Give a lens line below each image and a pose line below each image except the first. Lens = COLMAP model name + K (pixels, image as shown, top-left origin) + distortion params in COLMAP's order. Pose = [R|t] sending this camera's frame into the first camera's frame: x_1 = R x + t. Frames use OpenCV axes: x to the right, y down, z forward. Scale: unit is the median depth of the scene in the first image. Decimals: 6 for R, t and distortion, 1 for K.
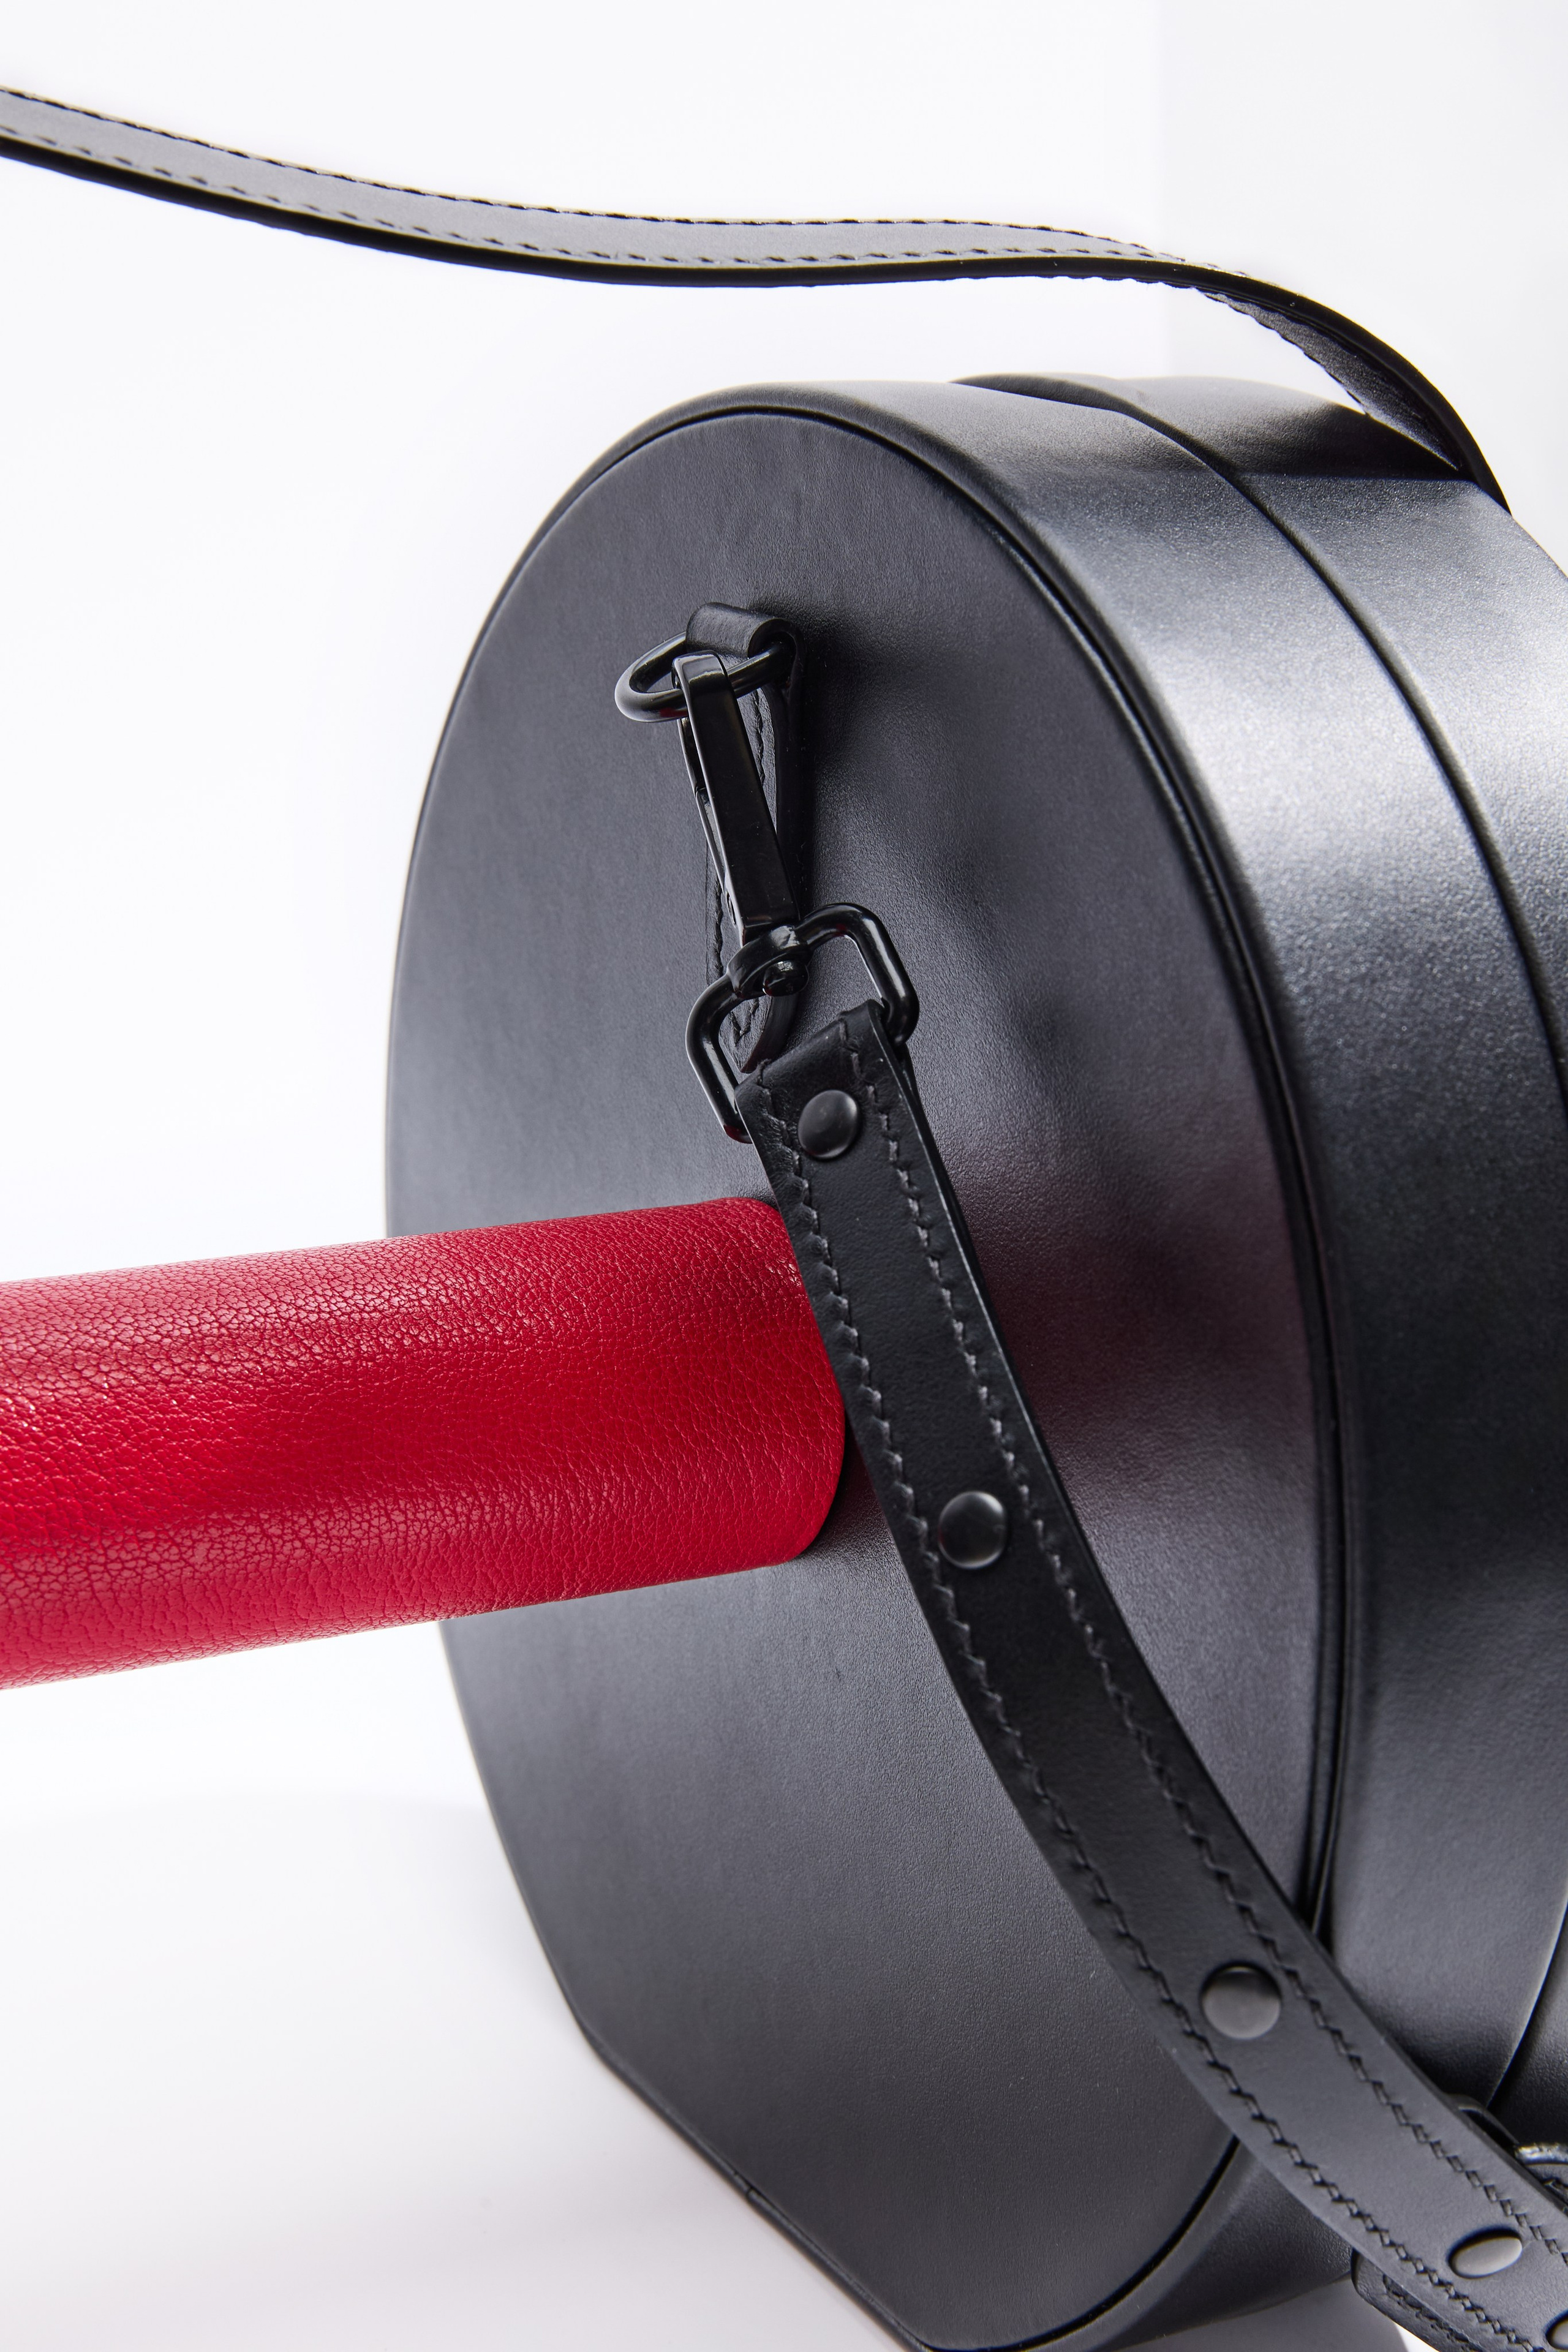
lens RADIAL K [[4503.5, 0, 784.0], [0, 4503.5, 1176.0], [0, 0, 1]] dist [-0.040776, -0.122243]
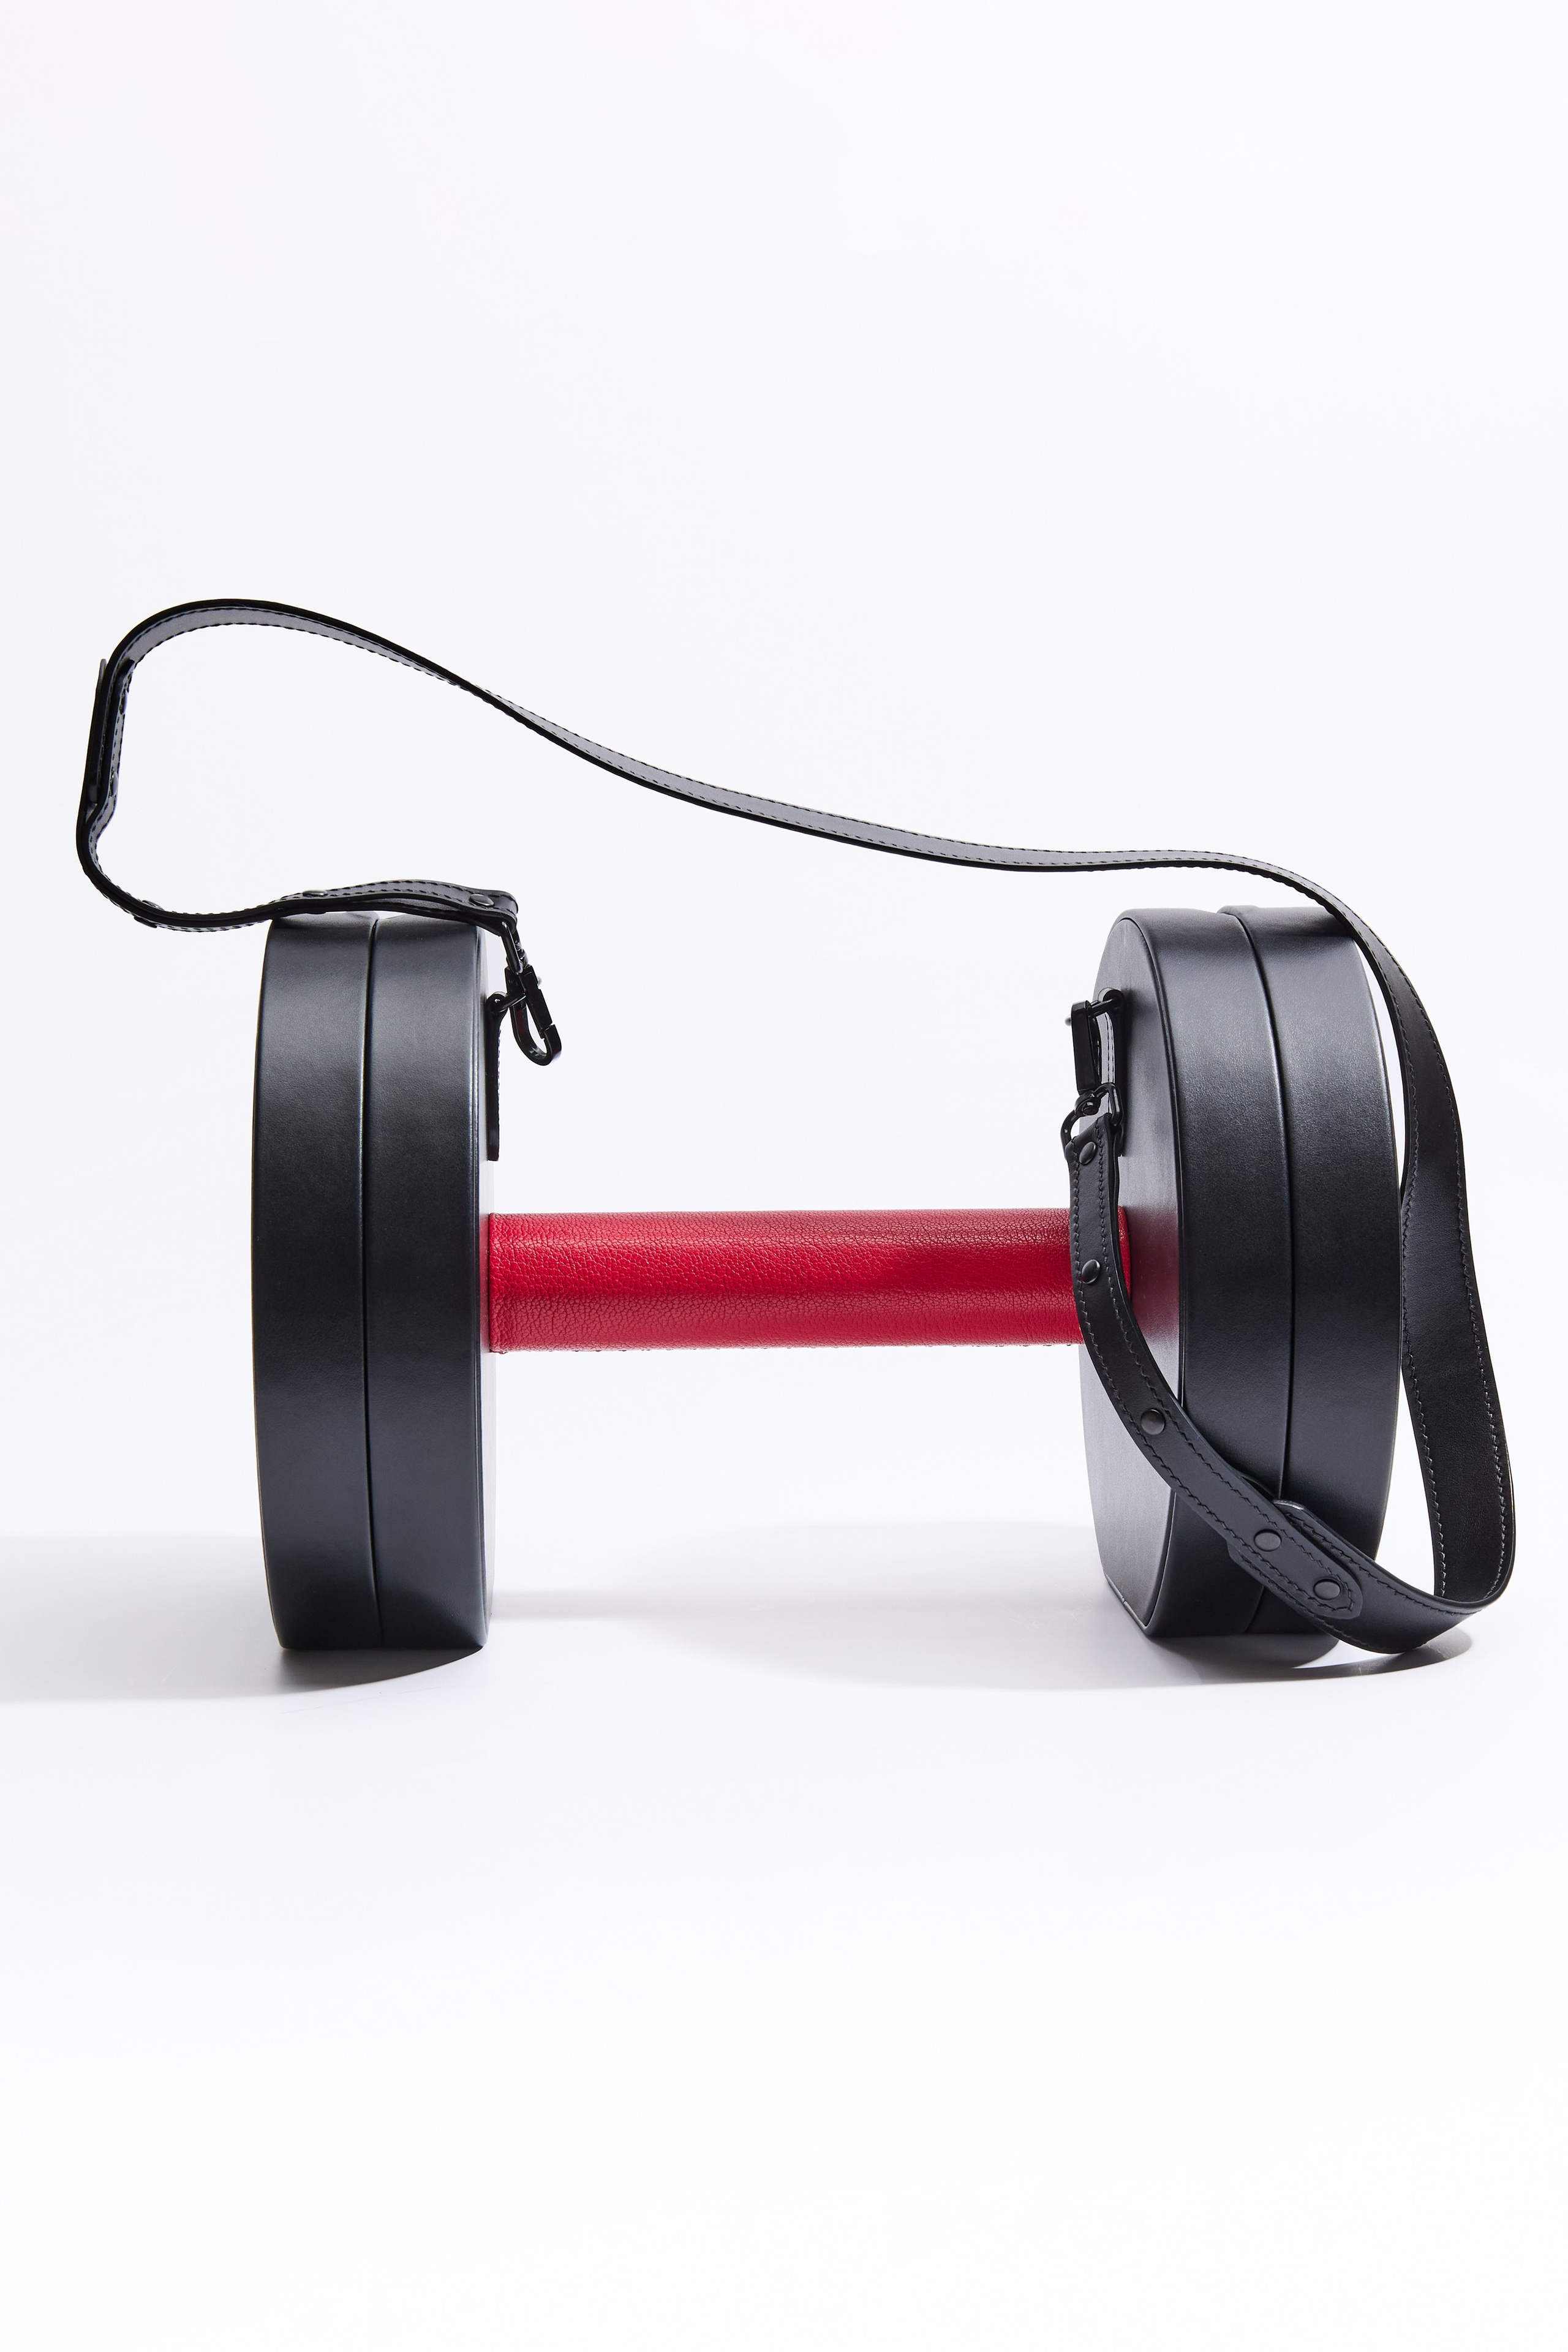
lens RADIAL K [[3836.3, 0, 784.0], [0, 3836.3, 1176.0], [0, 0, 1]] dist [-0.133181, -0.027989]
pose [[0.921936, 0.011838, -0.387162, 0.783140], [-0.065993, 0.989720, -0.126886, 0.327359], [0.381680, 0.142531, 0.913239, -1.324532]]
